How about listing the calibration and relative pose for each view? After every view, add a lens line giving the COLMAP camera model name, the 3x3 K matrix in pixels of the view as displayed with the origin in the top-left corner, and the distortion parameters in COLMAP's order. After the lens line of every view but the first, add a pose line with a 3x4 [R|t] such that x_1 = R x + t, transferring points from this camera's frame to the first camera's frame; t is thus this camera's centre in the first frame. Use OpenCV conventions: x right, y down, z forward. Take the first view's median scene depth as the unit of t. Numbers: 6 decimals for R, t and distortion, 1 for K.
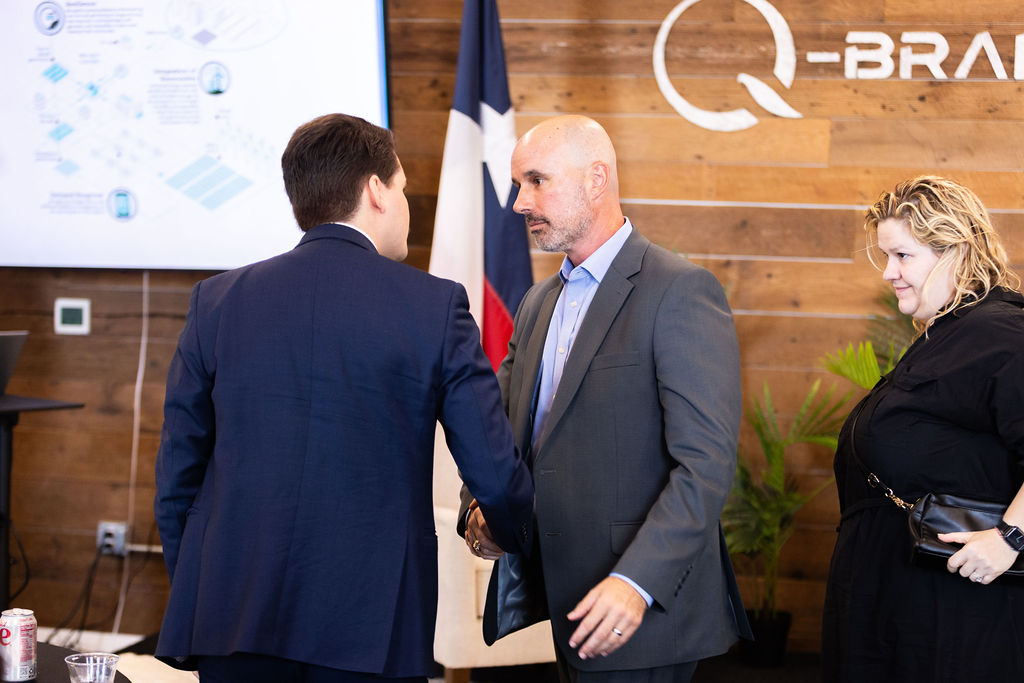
lens RADIAL K [[2084.6, 0, 535.2], [0, 2084.6, 355.6], [0, 0, 1]] dist [0.000409, -0.170819]
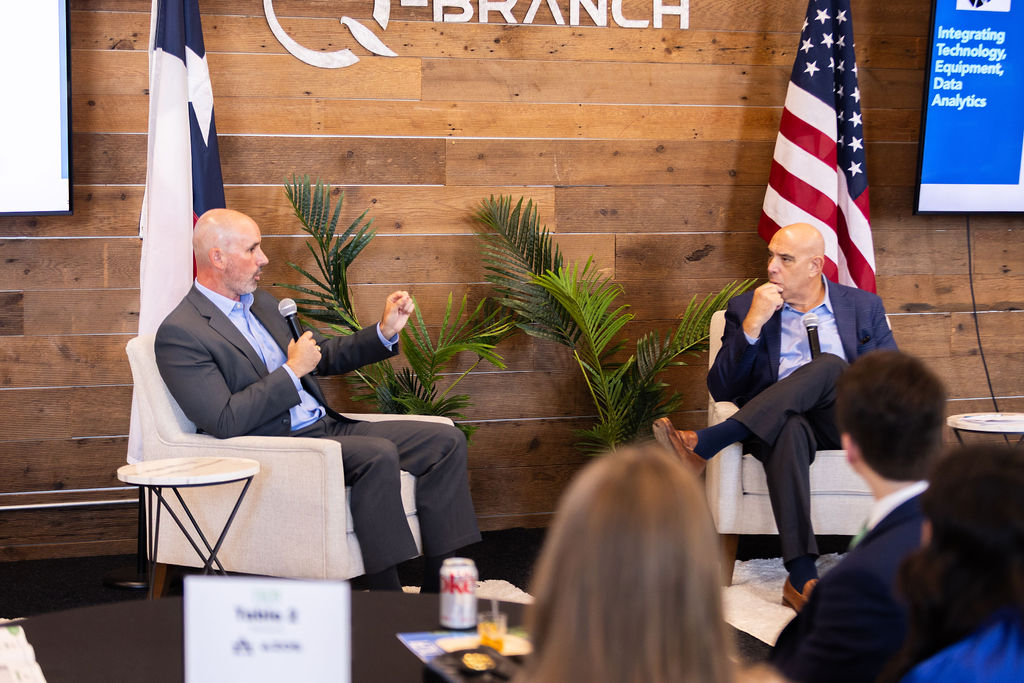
lens RADIAL K [[2060.3, 0, 546.9], [0, 2060.3, 358.2], [0, 0, 1]] dist [-0.015652, -0.100249]
pose [[0.818423, -0.080555, 0.568942, -0.442933], [0.046590, 0.996167, 0.074026, -0.032198], [-0.572725, -0.034078, 0.819039, 0.054998]]
